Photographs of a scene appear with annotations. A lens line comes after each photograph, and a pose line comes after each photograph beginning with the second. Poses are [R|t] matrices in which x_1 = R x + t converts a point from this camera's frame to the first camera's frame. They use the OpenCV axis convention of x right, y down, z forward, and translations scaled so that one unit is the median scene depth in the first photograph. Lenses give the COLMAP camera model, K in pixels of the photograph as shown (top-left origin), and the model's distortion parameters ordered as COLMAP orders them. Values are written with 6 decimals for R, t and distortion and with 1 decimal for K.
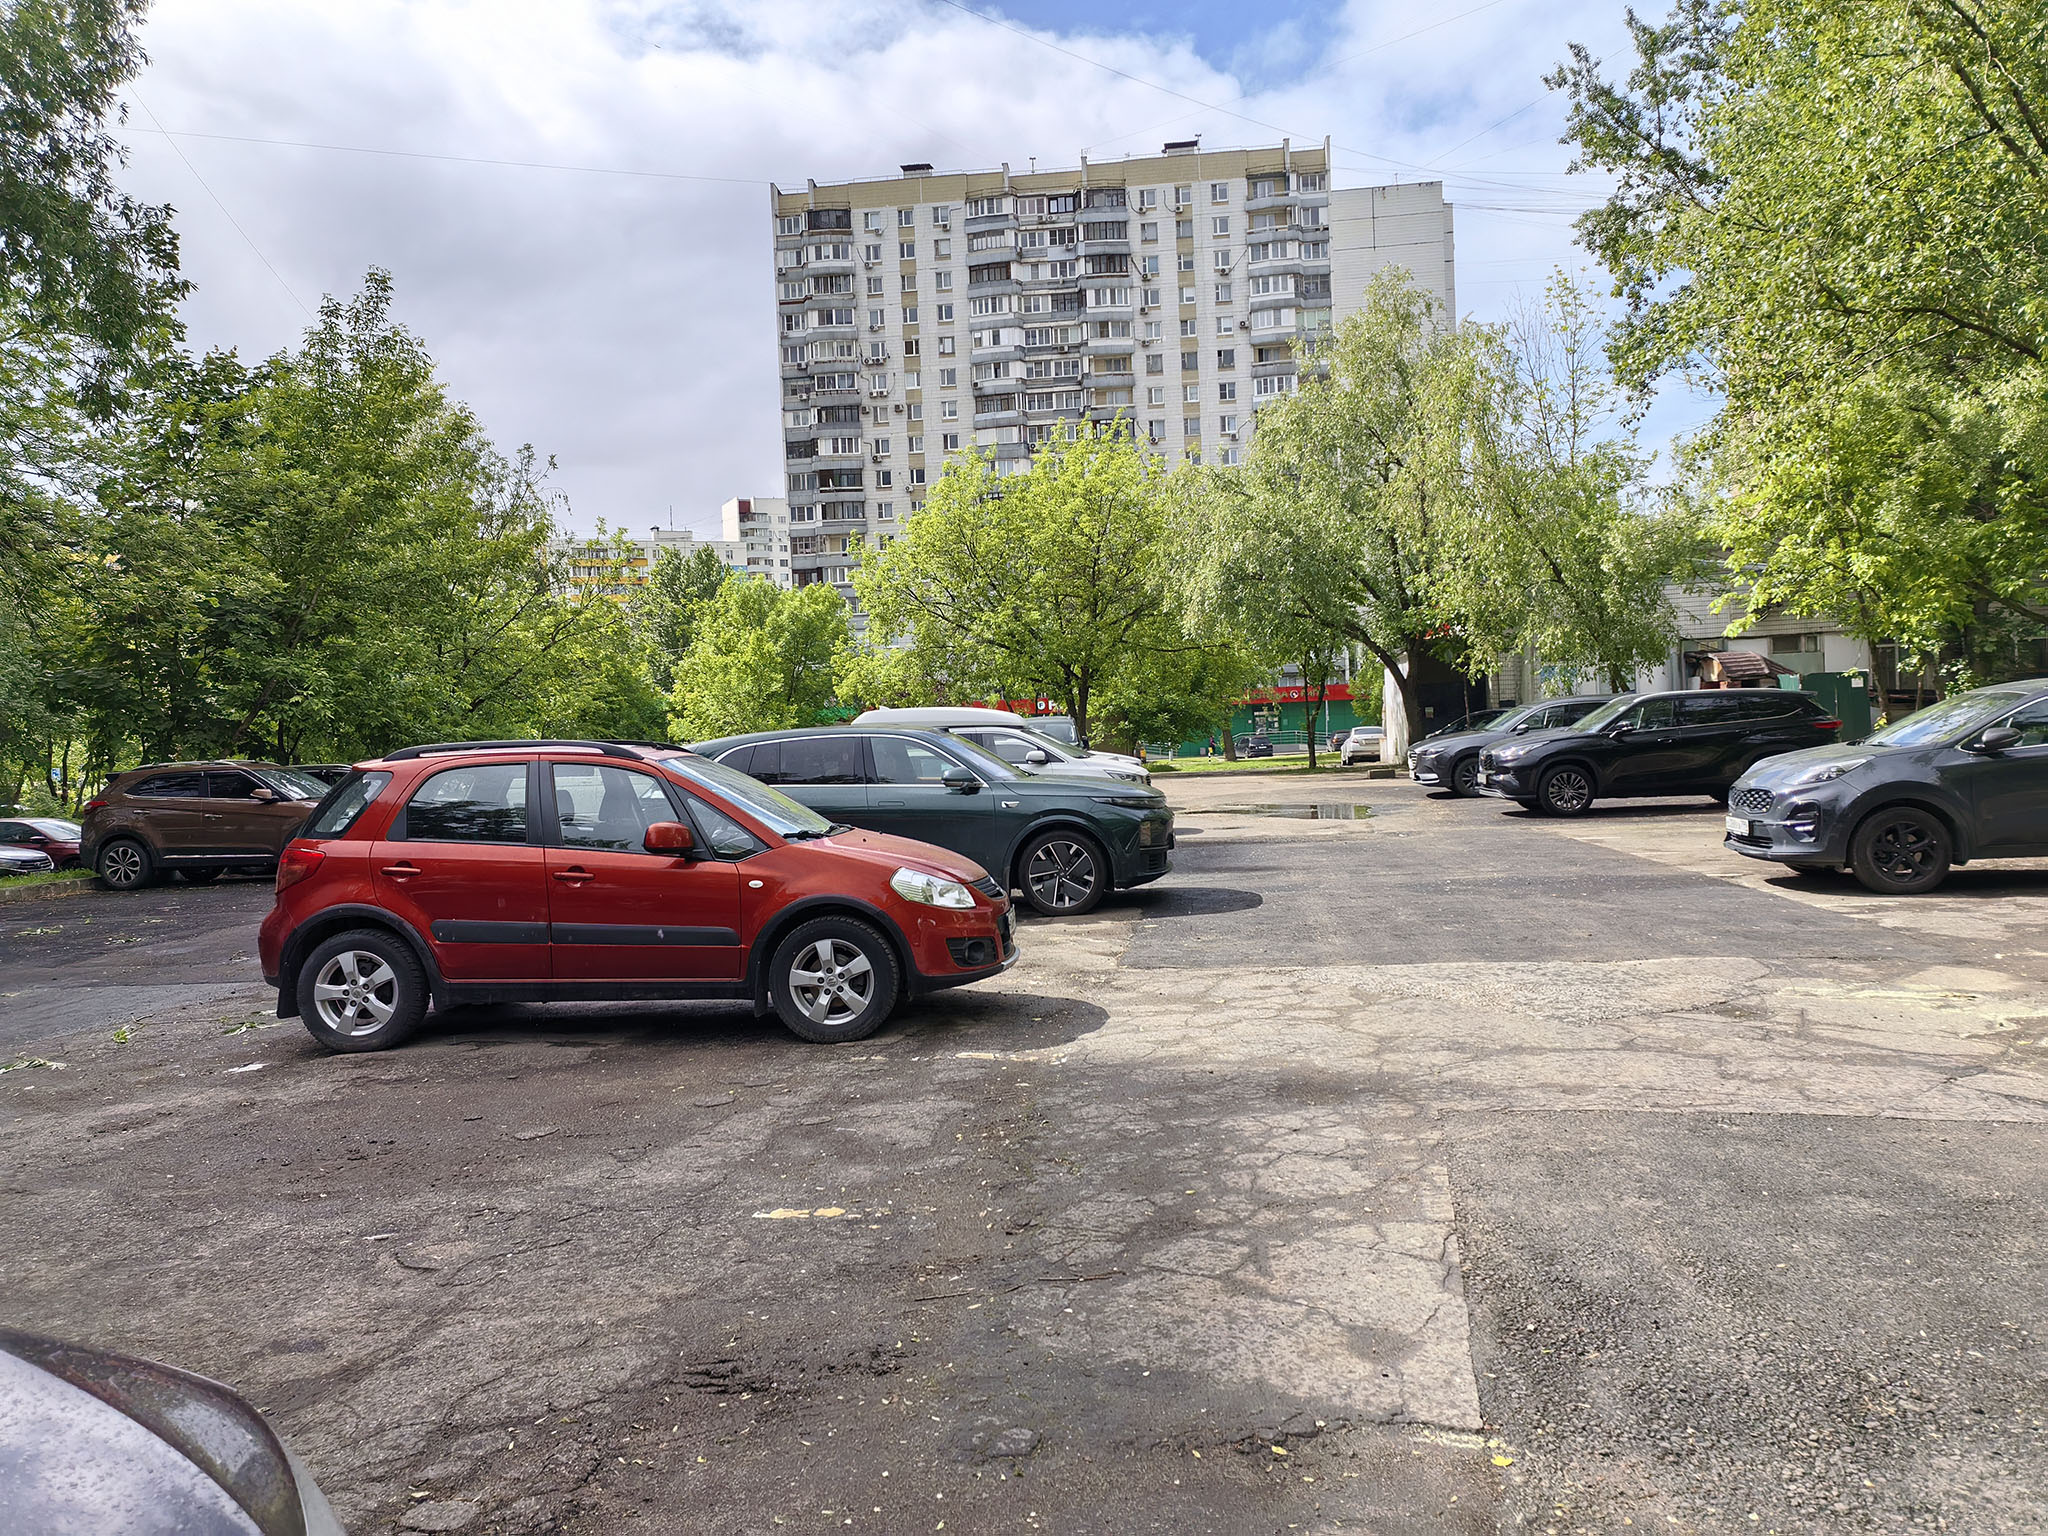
lens RADIAL K [[1587.0, 0, 1002.9], [0, 1587.0, 738.5], [0, 0, 1]] dist [0.036979, 0.023719]
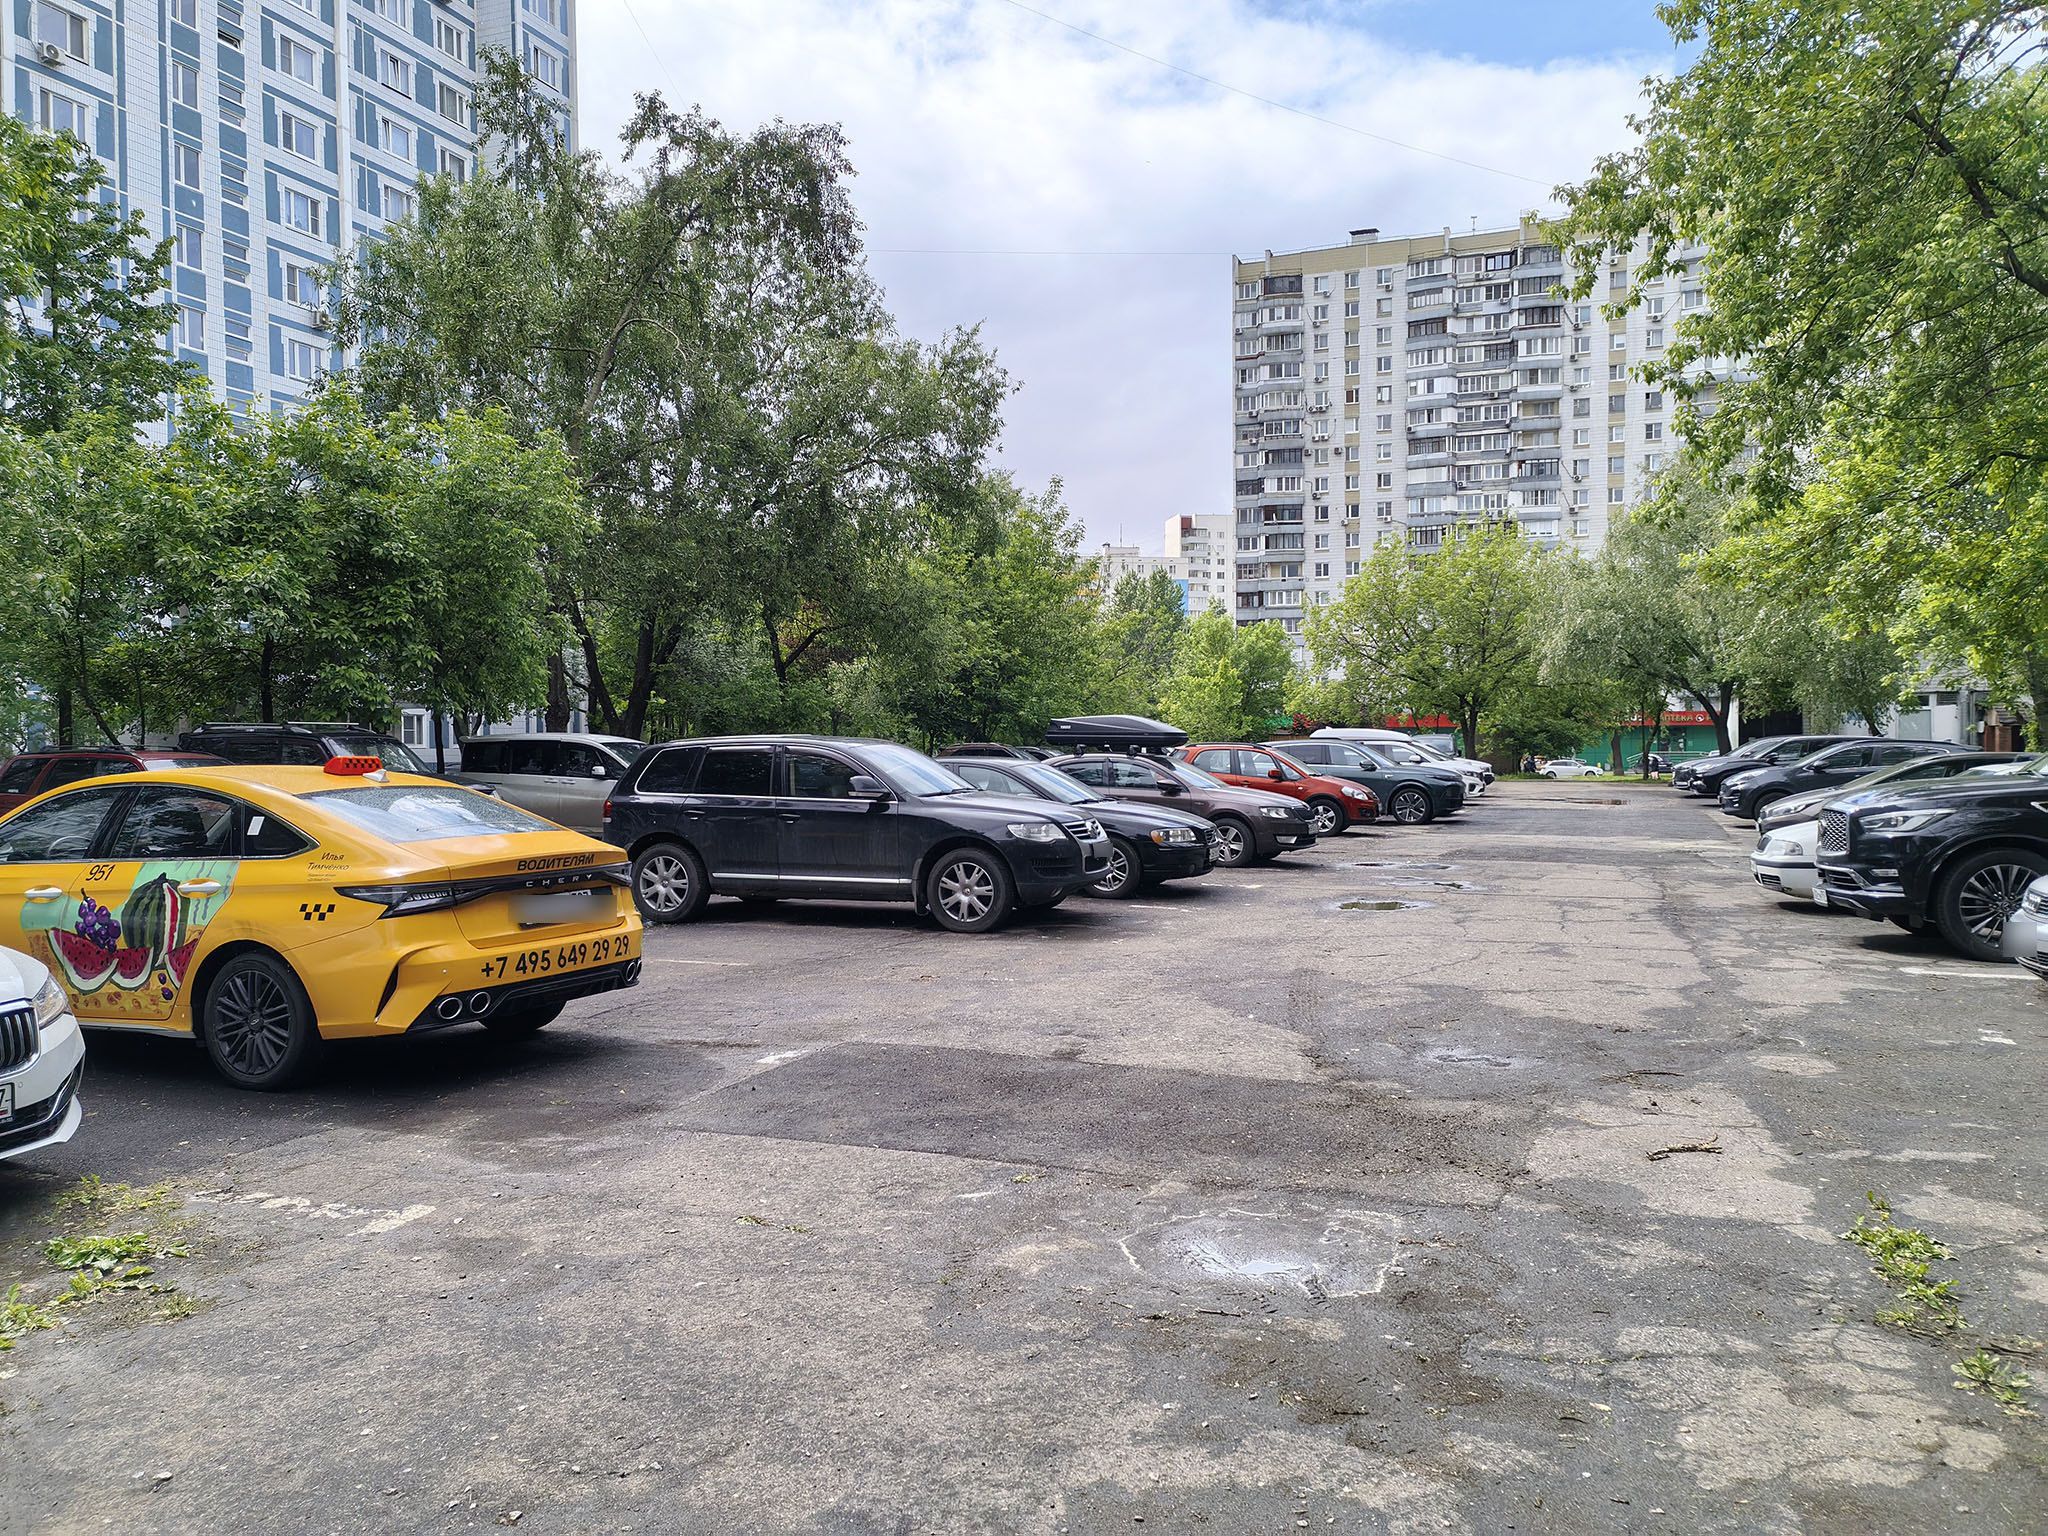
lens RADIAL K [[1587.0, 0, 1026.7], [0, 1587.0, 756.7], [0, 0, 1]] dist [0.036979, 0.023719]
pose [[0.968583, 0.041278, -0.245242, 0.013363], [-0.038732, 0.999134, 0.015198, -0.000402], [0.245657, -0.005221, 0.969343, -0.306037]]
